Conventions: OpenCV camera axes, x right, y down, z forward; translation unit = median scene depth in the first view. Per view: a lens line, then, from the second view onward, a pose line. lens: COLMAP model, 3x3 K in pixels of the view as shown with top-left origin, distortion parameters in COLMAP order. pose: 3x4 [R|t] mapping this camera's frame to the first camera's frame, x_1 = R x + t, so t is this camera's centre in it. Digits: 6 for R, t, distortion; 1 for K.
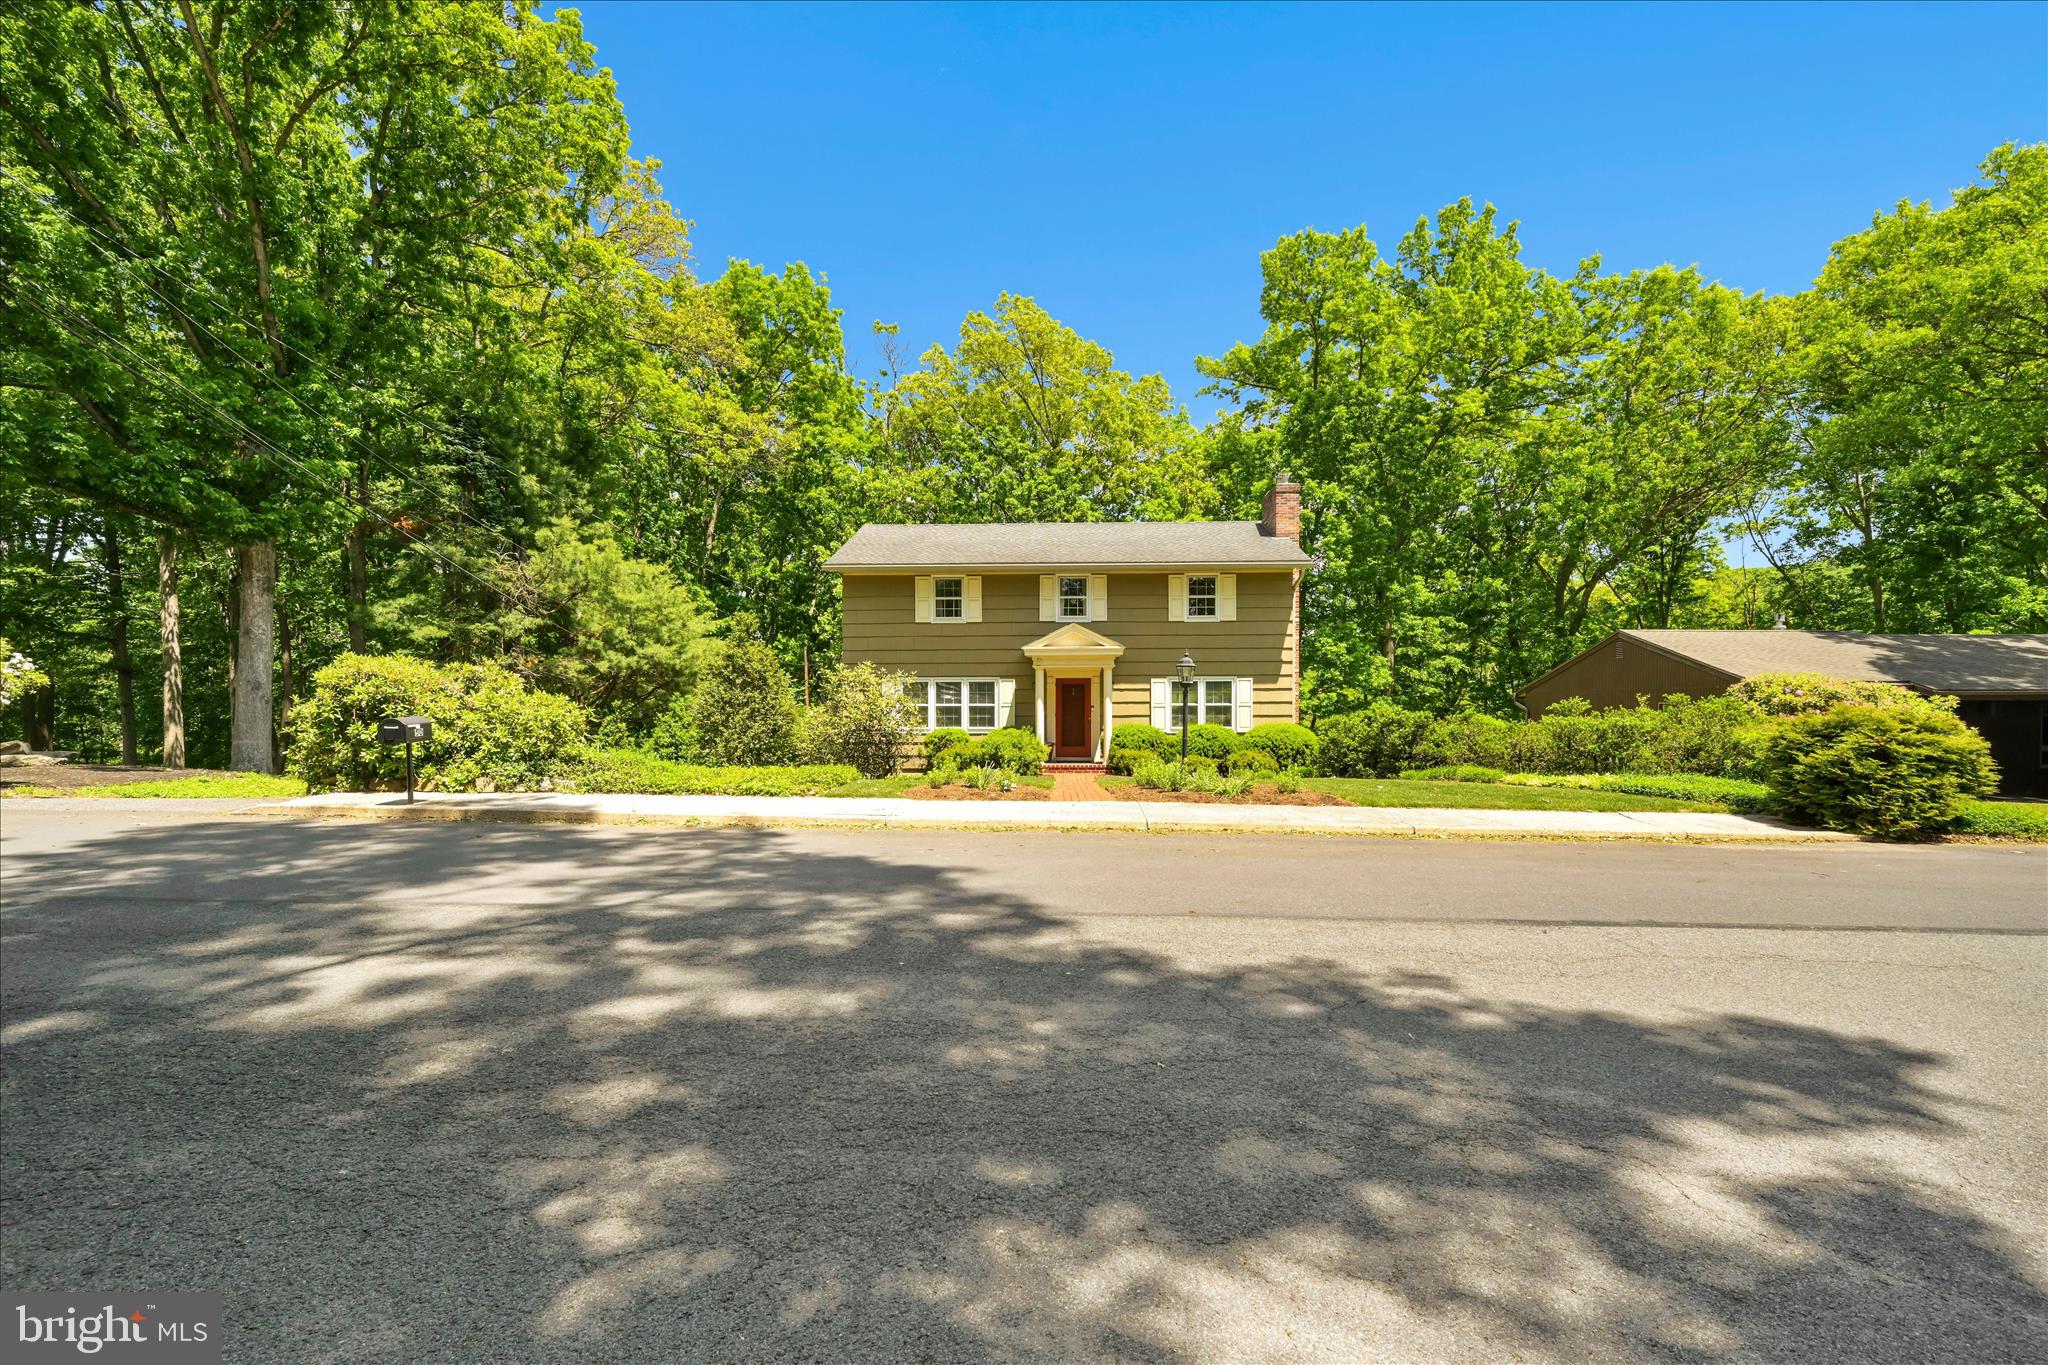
lens RADIAL K [[919.8, 0, 1023.7], [0, 919.8, 712.8], [0, 0, 1]] dist [-0.000127, -0.000011]
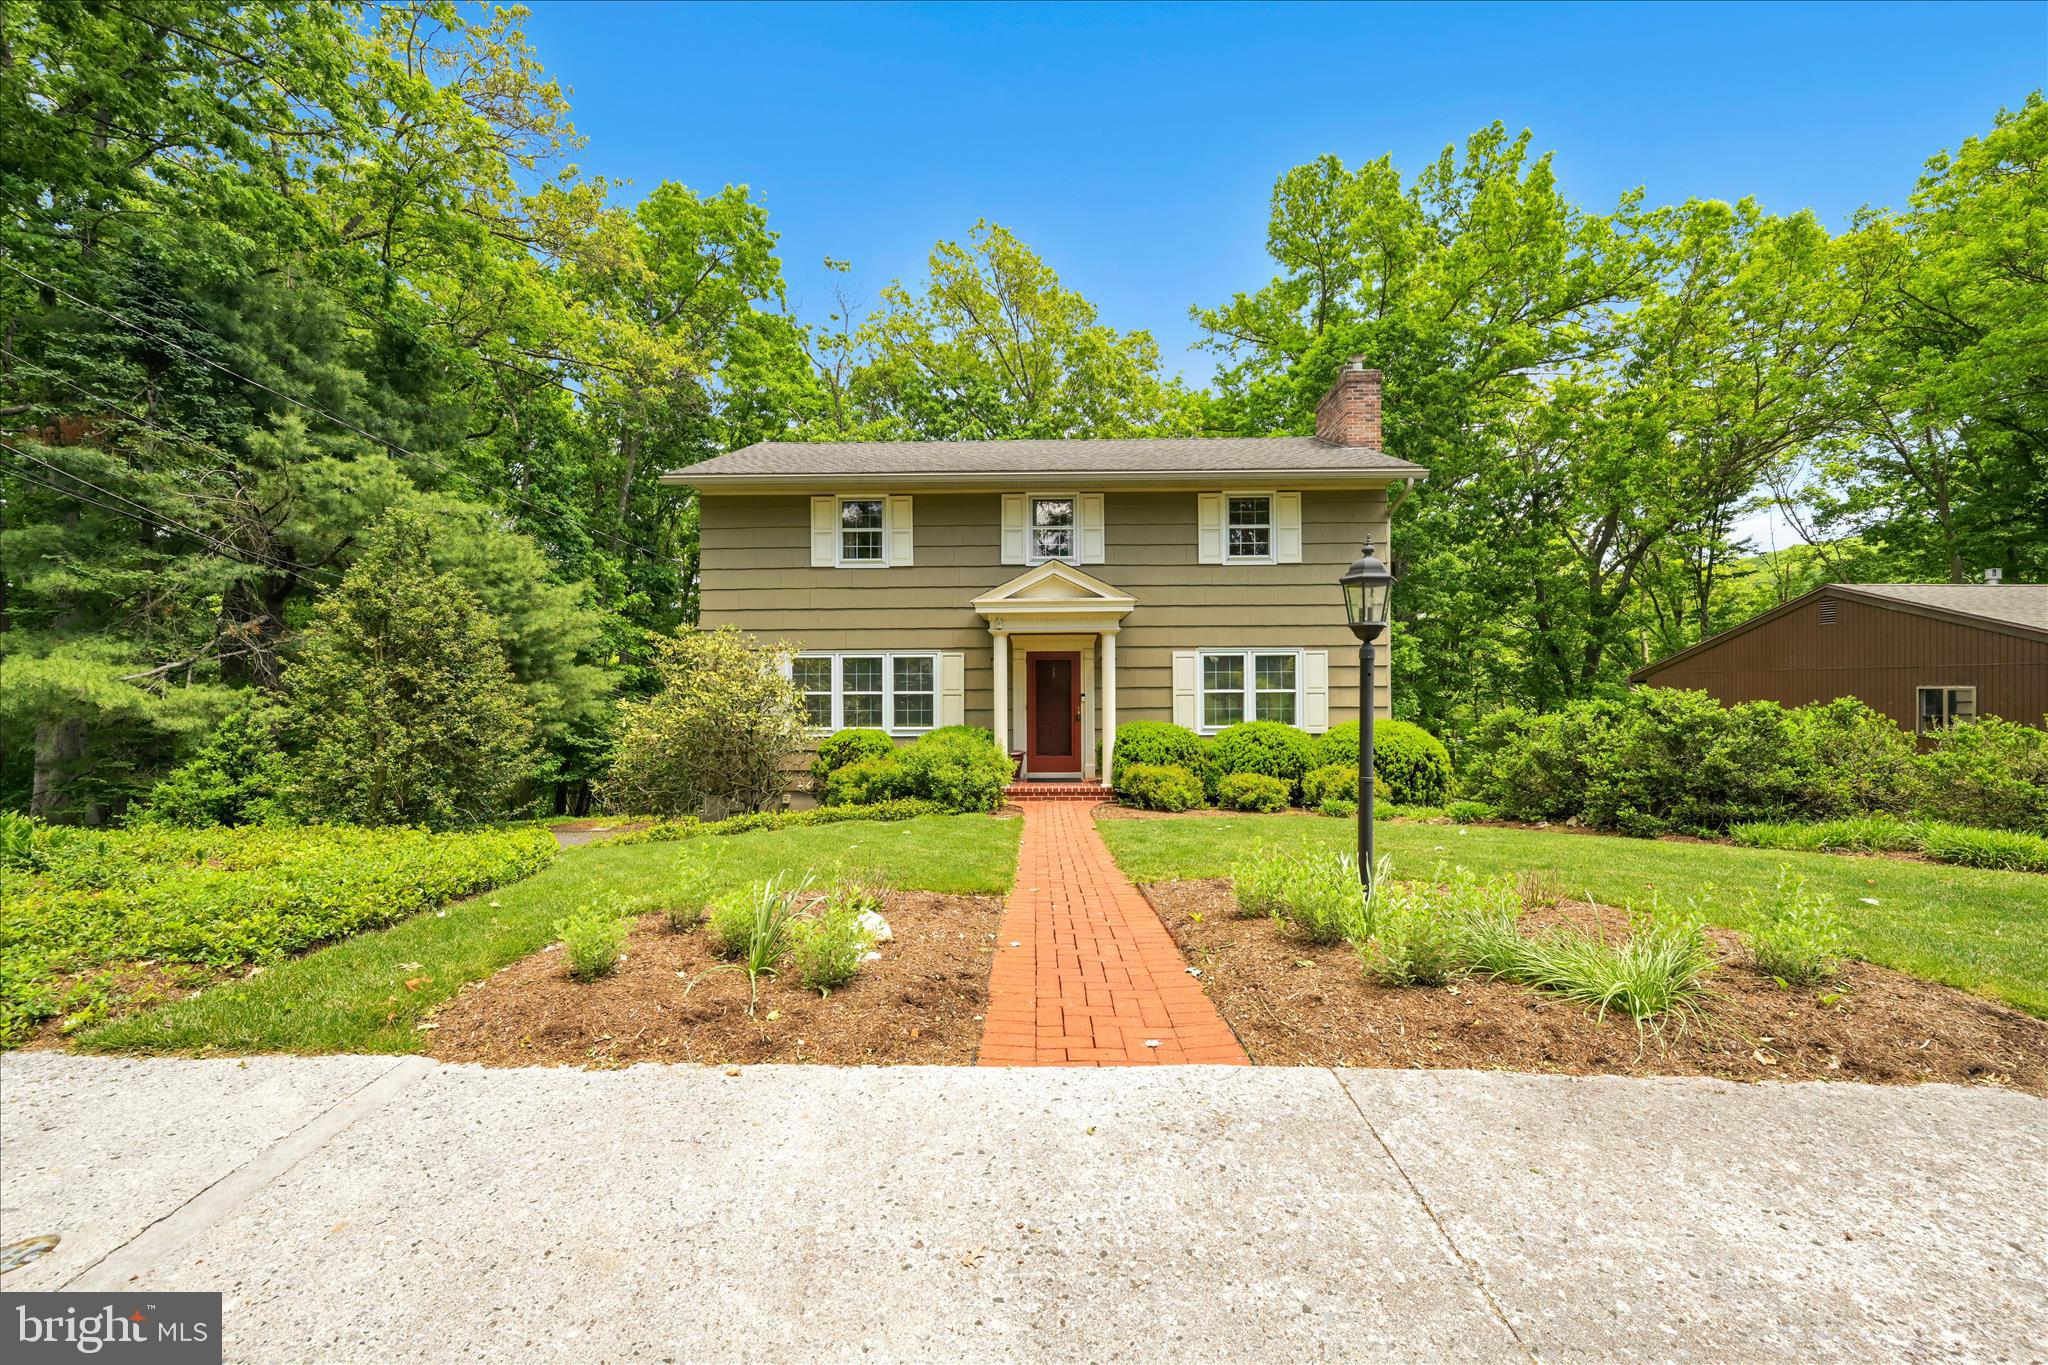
lens RADIAL K [[864.6, 0, 1024.0], [0, 864.6, 682.5], [0, 0, 1]] dist [-0.001232, -0.000130]
pose [[0.999827, -0.003229, 0.018325, 0.021375], [0.003640, 0.999742, -0.022419, -0.001769], [-0.018248, 0.022482, 0.999581, 0.386551]]
